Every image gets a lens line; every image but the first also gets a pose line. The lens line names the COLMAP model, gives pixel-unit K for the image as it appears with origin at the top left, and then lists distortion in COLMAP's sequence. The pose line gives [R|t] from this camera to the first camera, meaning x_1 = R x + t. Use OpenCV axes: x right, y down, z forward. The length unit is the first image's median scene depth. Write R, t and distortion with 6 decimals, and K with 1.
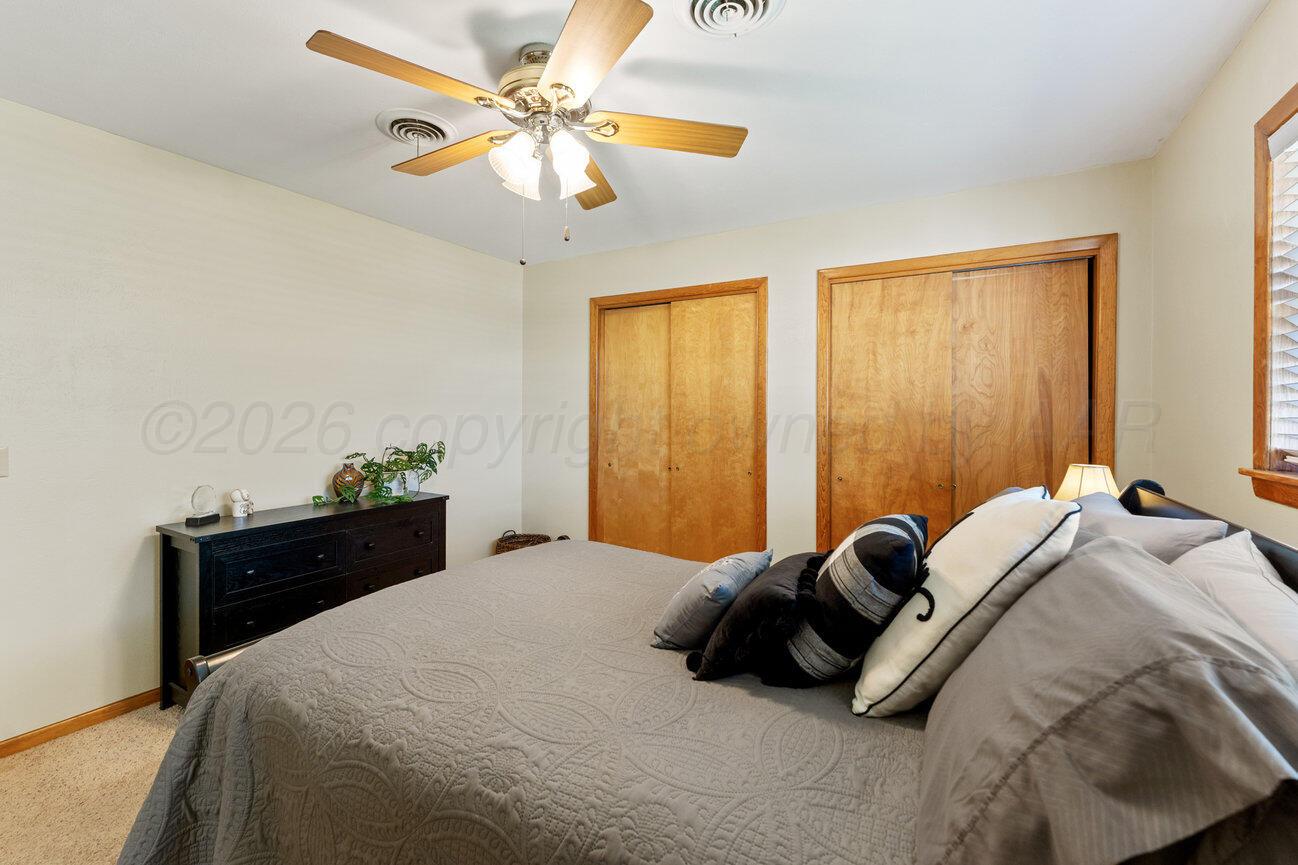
lens RADIAL K [[541.7, 0, 642.1], [0, 541.7, 410.7], [0, 0, 1]] dist [-0.007105, 0.000656]
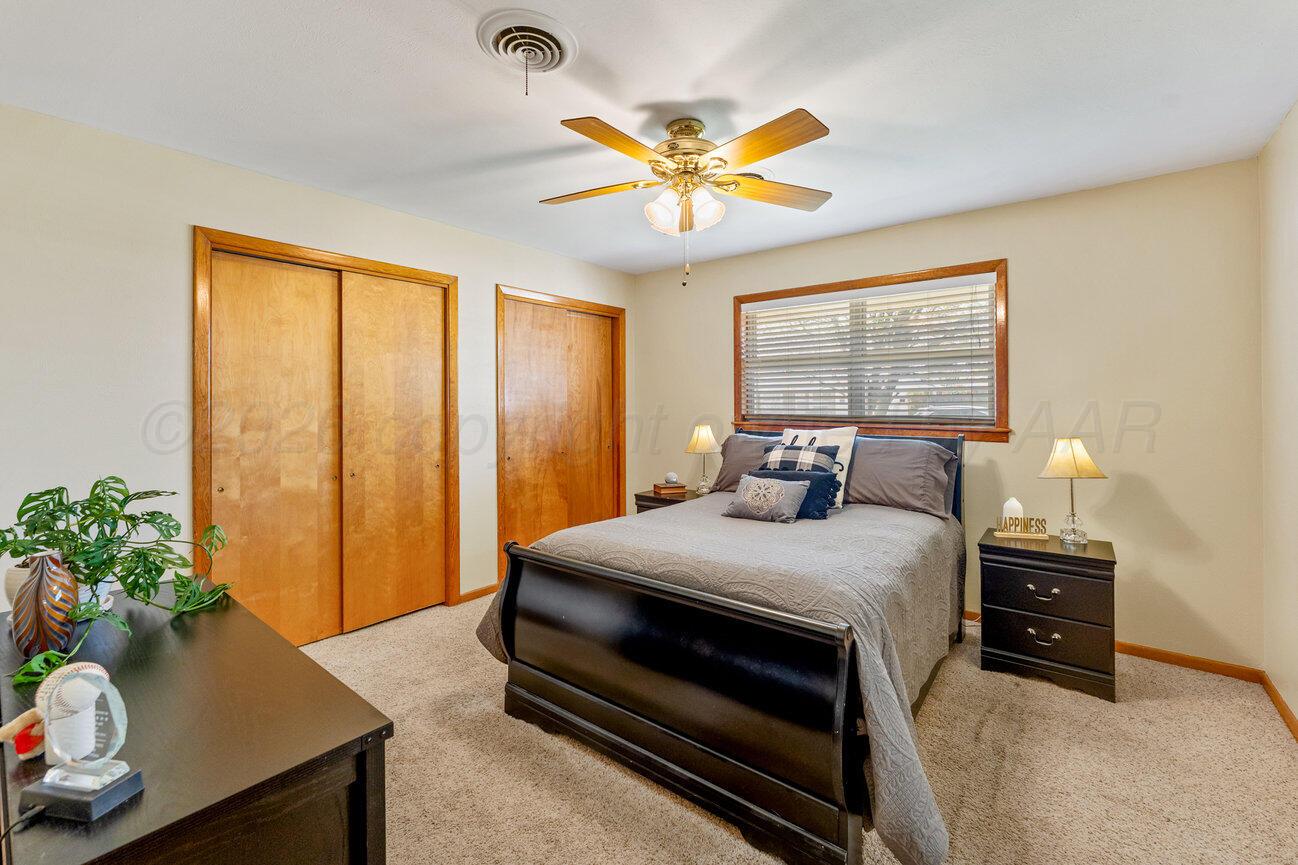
lens RADIAL K [[541.7, 0, 661.4], [0, 541.7, 402.1], [0, 0, 1]] dist [-0.007105, 0.000656]
pose [[0.129460, -0.008343, 0.991550, -0.741787], [0.009504, 0.999929, 0.007172, -0.006318], [-0.991539, 0.008496, 0.129530, 0.454682]]
